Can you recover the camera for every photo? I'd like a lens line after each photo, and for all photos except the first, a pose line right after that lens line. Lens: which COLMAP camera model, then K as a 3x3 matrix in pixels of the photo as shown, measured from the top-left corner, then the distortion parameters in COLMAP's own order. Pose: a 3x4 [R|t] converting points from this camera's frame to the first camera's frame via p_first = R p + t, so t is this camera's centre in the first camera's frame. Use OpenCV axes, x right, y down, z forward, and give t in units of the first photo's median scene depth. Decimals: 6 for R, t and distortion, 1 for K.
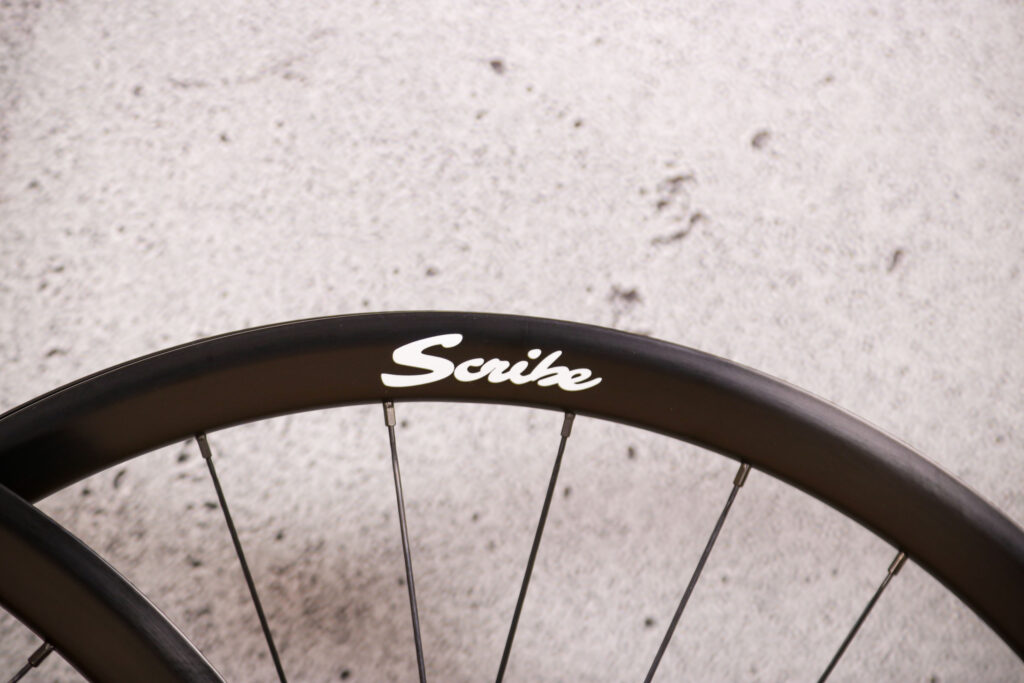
lens RADIAL K [[4901.5, 0, 512.6], [0, 4901.5, 346.5], [0, 0, 1]] dist [0.864980, 0.000000]
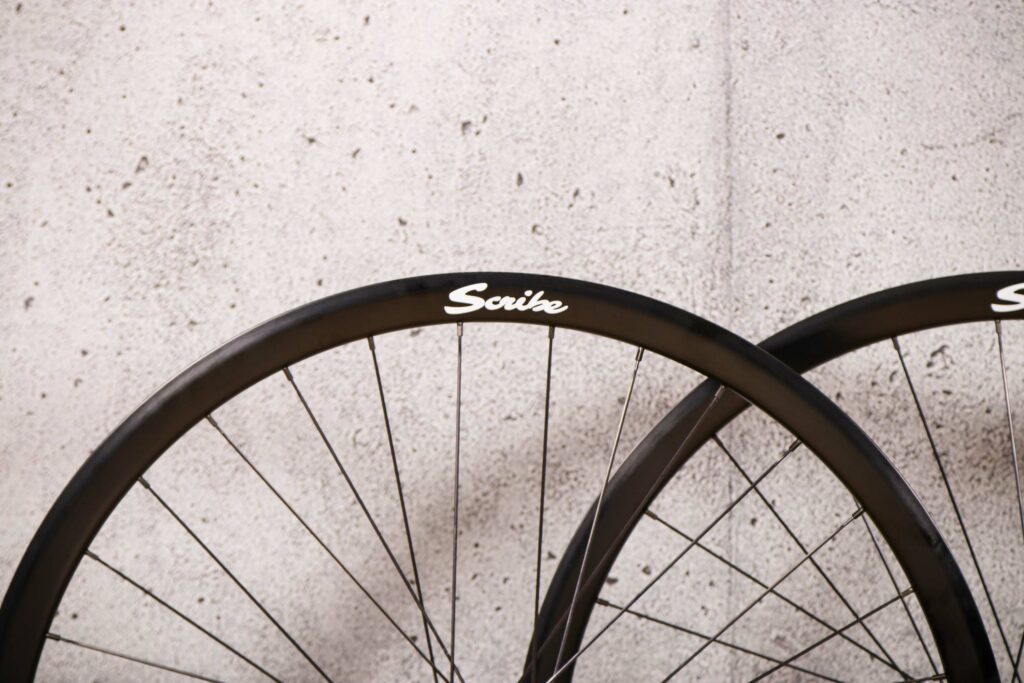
lens RADIAL K [[4901.5, 0, 511.7], [0, 4901.5, 341.1], [0, 0, 1]] dist [0.864980, 0.000000]
pose [[0.970708, -0.000339, -0.240260, 0.205731], [-0.002404, 0.999935, -0.011124, 0.034110], [0.240248, 0.011375, 0.970645, -0.710278]]
